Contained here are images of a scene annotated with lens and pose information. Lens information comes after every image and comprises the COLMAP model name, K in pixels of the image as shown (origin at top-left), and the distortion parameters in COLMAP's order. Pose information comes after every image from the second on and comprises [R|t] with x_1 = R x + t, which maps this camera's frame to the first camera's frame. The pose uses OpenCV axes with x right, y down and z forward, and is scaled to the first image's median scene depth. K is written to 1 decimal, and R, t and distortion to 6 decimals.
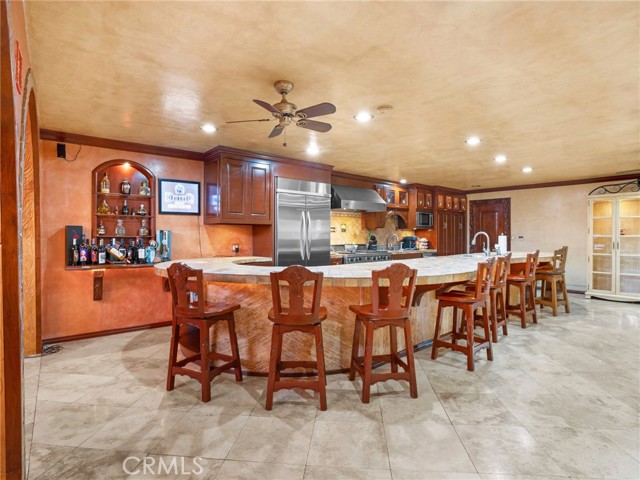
lens RADIAL K [[330.2, 0, 320.2], [0, 330.2, 238.3], [0, 0, 1]] dist [-0.055800, 0.020039]
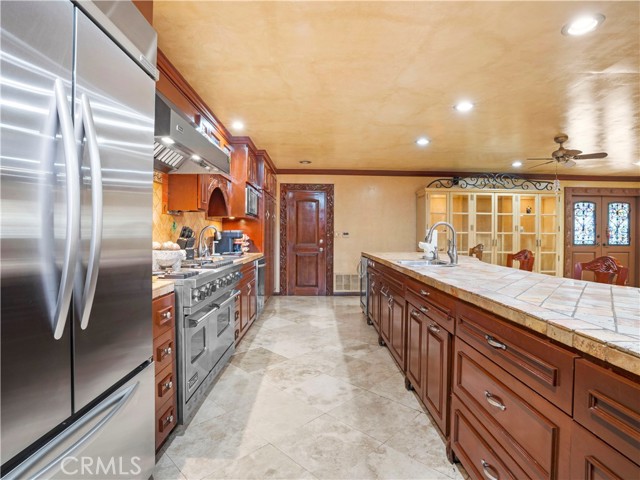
lens RADIAL K [[330.2, 0, 320.4], [0, 330.2, 238.4], [0, 0, 1]] dist [-0.055800, 0.020039]
pose [[0.637240, -0.003327, 0.770658, -0.075394], [-0.002075, 0.999980, 0.006033, 0.004482], [-0.770662, -0.005443, 0.637220, 0.658083]]
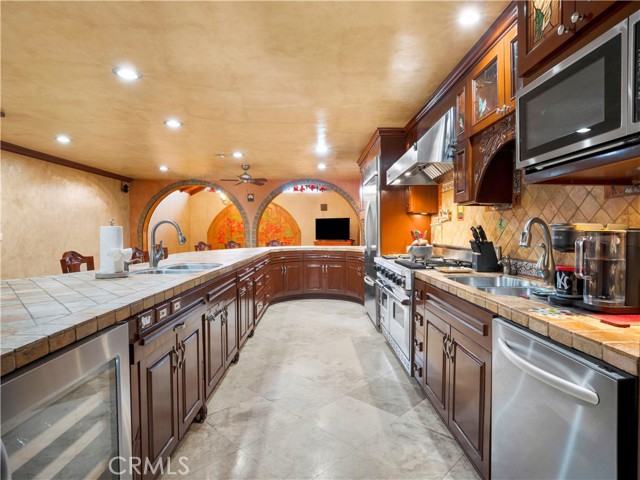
lens RADIAL K [[347.4, 0, 322.0], [0, 347.4, 237.3], [0, 0, 1]] dist [-0.039575, 0.006519]
pose [[-0.632531, 0.010954, -0.774458, 1.453422], [-0.001013, 0.999887, 0.014970, -0.009925], [0.774535, 0.010253, -0.632448, 1.966667]]
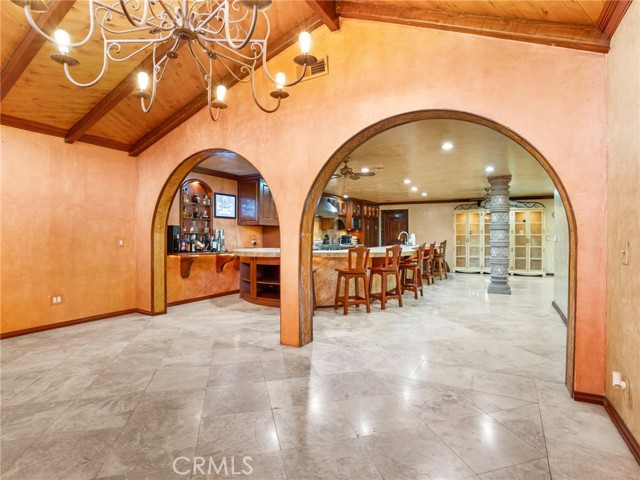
lens RADIAL K [[330.2, 0, 321.2], [0, 330.2, 240.0], [0, 0, 1]] dist [-0.055800, 0.020039]
pose [[0.939089, -0.002901, 0.343663, -0.394846], [0.001901, 0.999993, 0.003245, 0.013369], [-0.343670, -0.002394, 0.939087, -0.359072]]
